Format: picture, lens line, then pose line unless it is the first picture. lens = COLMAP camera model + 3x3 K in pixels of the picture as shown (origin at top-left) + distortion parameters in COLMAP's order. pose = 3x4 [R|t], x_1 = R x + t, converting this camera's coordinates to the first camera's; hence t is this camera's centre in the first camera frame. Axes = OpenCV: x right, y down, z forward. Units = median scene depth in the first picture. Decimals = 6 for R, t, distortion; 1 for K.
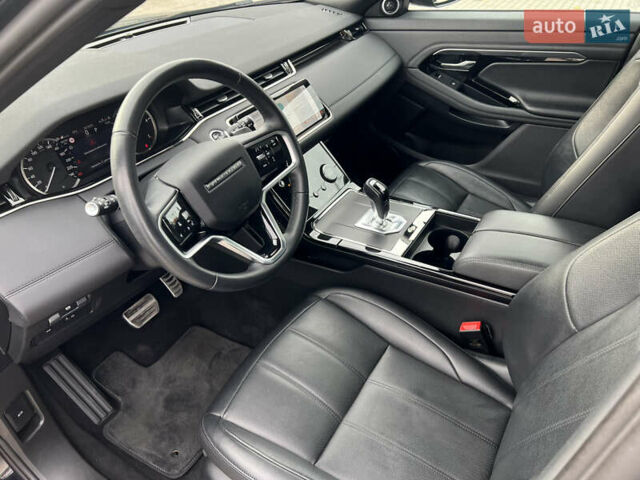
lens RADIAL K [[482.5, 0, 319.7], [0, 482.5, 239.2], [0, 0, 1]] dist [0.036794, -0.024194]
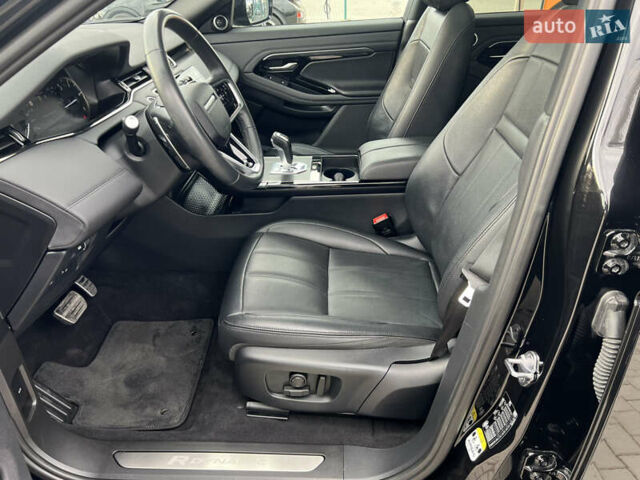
lens RADIAL K [[482.5, 0, 323.0], [0, 482.5, 238.0], [0, 0, 1]] dist [0.036794, -0.024194]
pose [[0.865924, -0.205389, 0.456061, -0.354597], [0.263048, 0.962524, -0.065974, 0.216533], [-0.425419, 0.177094, 0.887500, -0.098051]]
